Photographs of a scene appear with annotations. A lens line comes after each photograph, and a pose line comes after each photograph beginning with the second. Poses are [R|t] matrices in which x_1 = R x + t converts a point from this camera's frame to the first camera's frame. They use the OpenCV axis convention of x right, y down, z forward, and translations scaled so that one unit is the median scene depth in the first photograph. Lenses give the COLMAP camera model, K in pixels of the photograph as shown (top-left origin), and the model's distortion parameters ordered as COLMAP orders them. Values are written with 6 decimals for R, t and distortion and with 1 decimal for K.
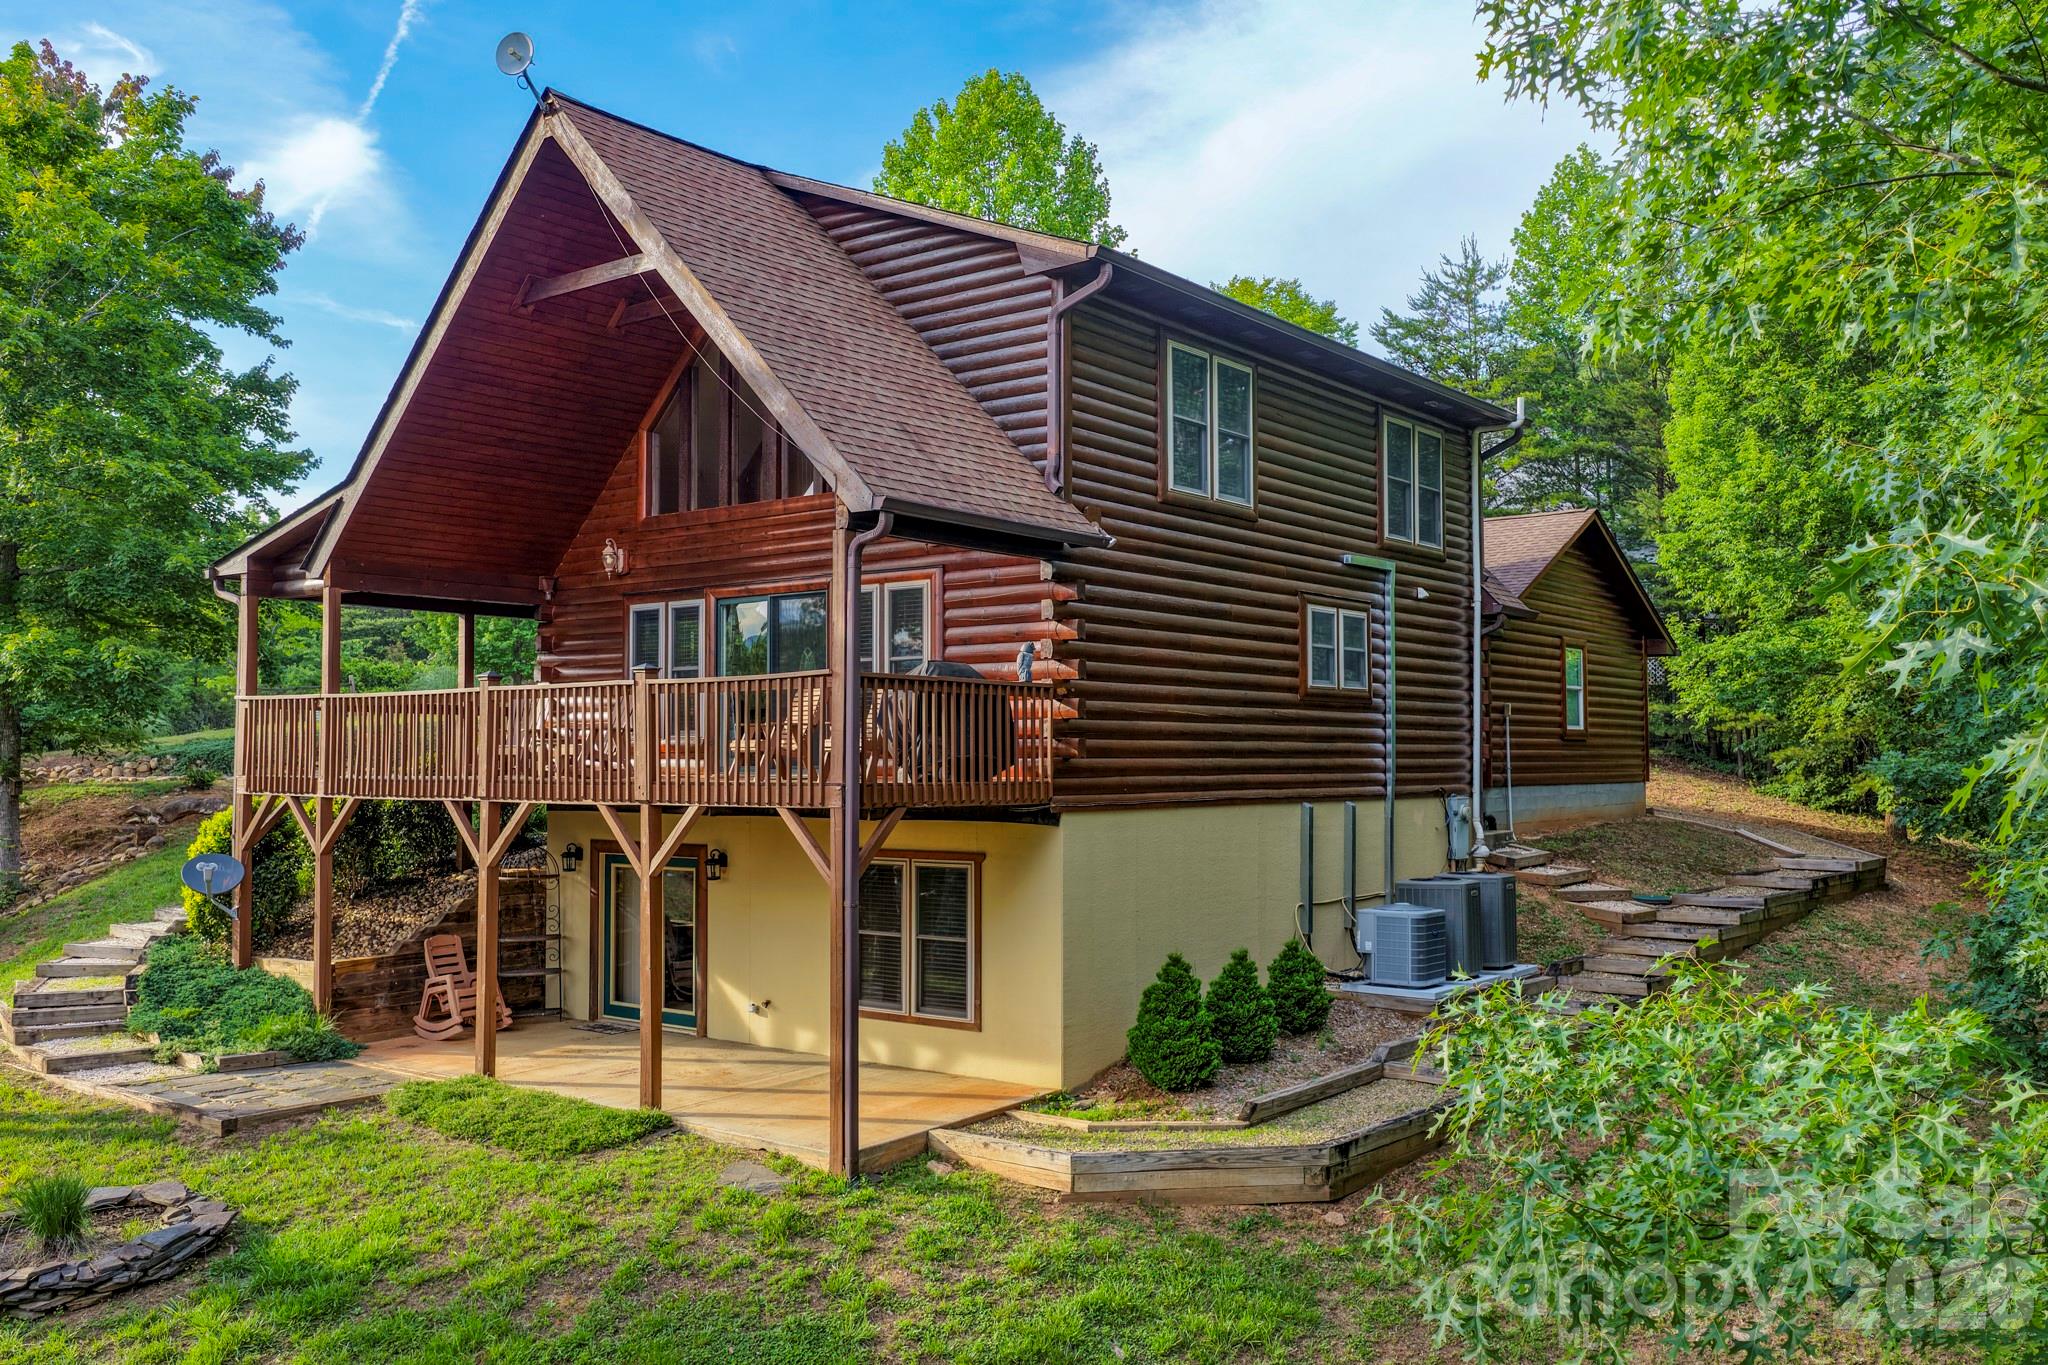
lens RADIAL K [[1681.3, 0, 1046.3], [0, 1681.3, 771.7], [0, 0, 1]] dist [-0.007590, -0.005903]
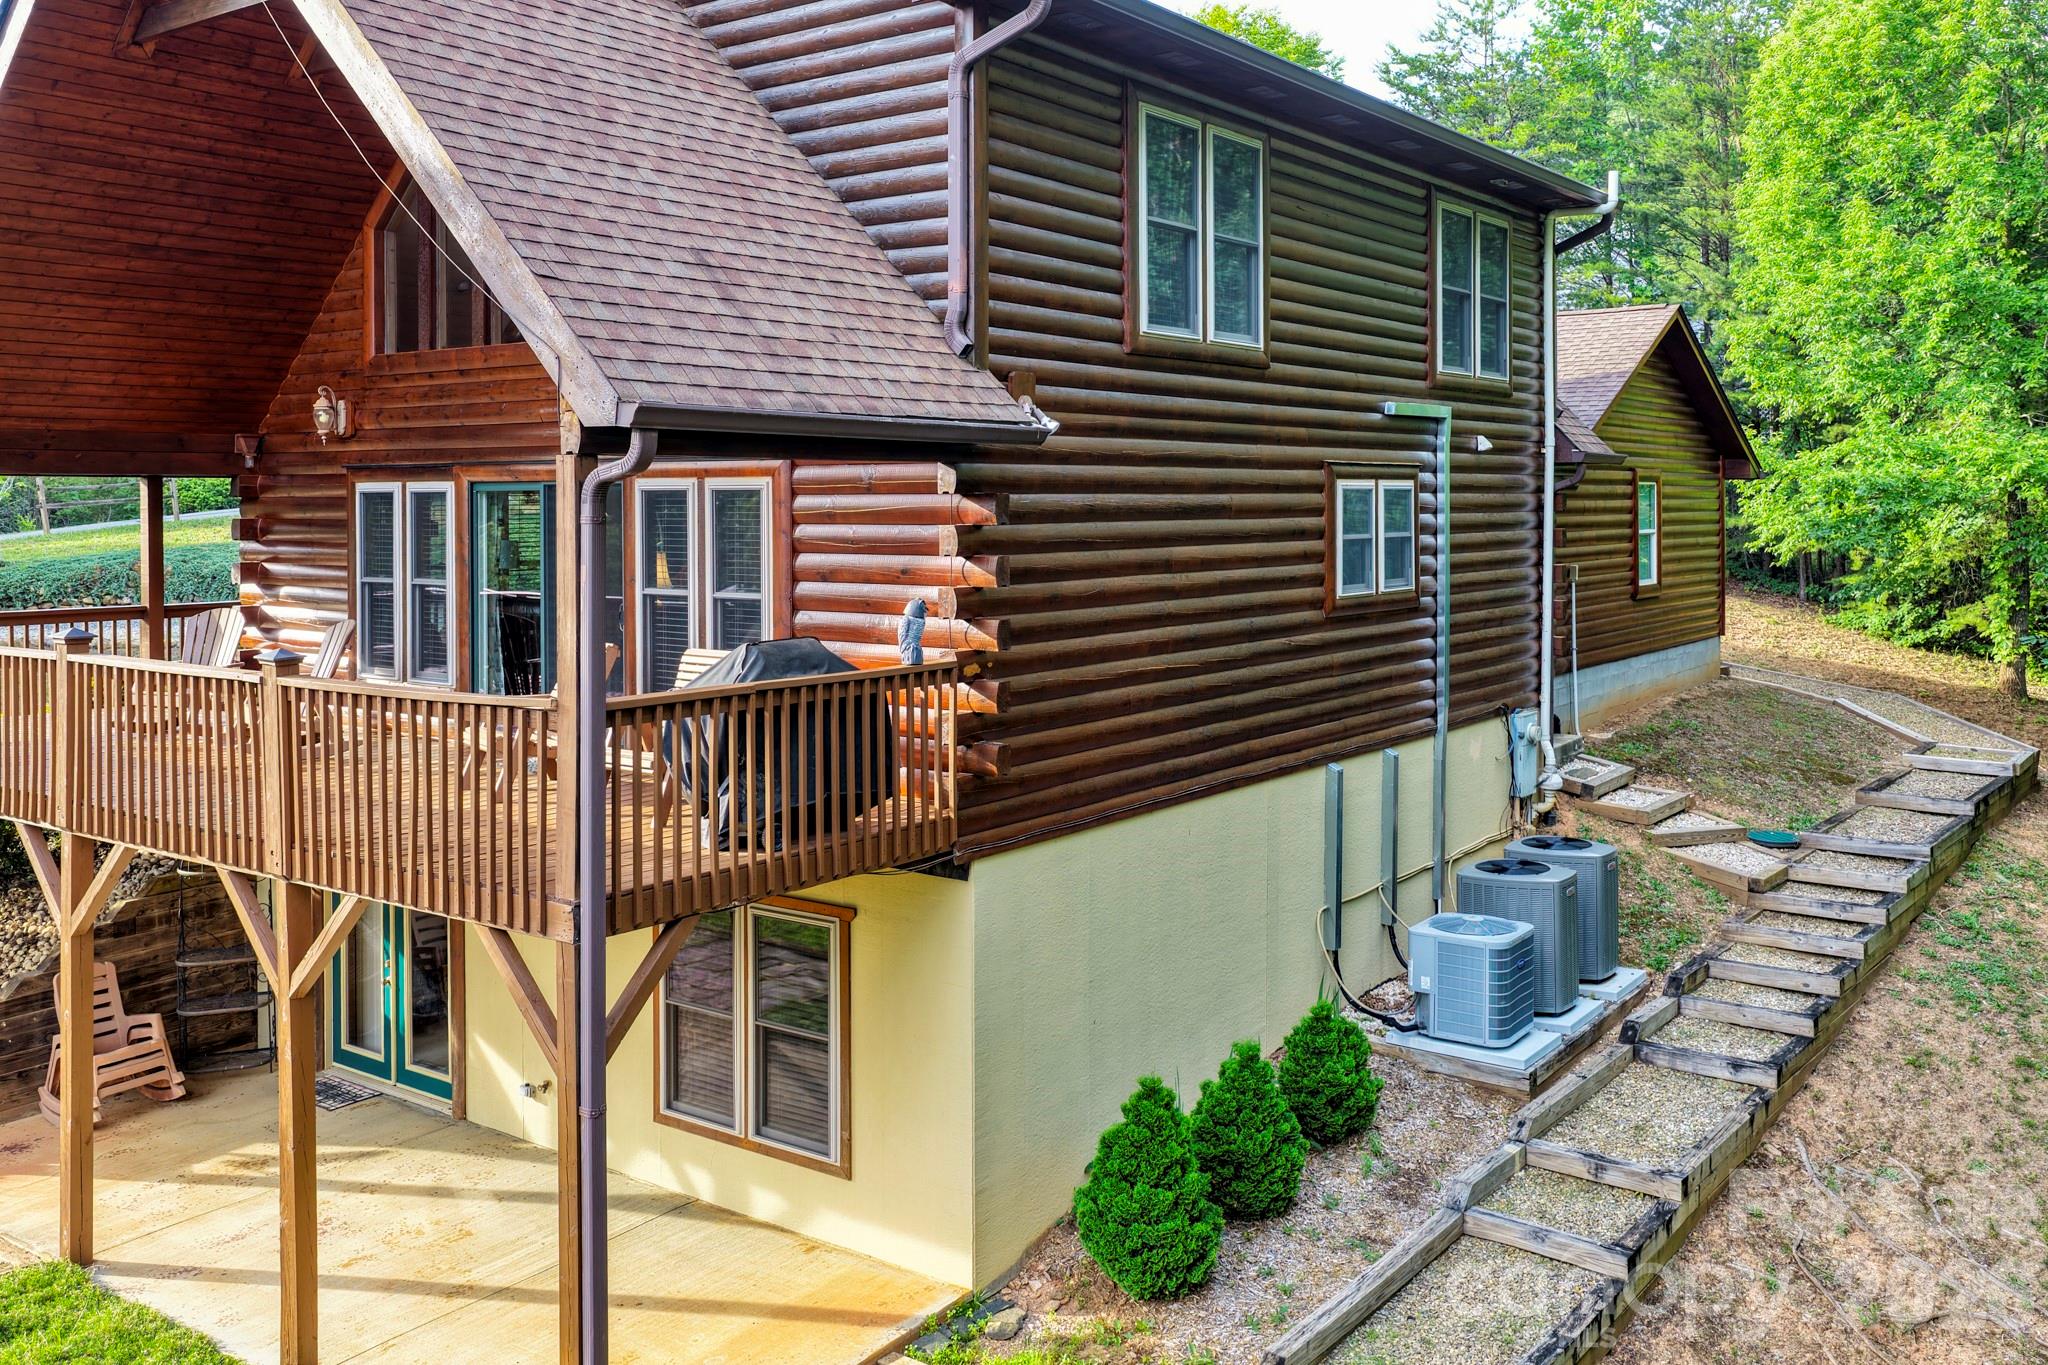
lens RADIAL K [[1735.7, 0, 1033.5], [0, 1735.7, 583.3], [0, 0, 1]] dist [-0.008587, 0.019352]
pose [[0.999838, -0.000597, 0.017992, 0.017789], [-0.000091, 0.999270, 0.038201, -0.090711], [-0.018002, -0.038196, 0.999108, 0.302590]]
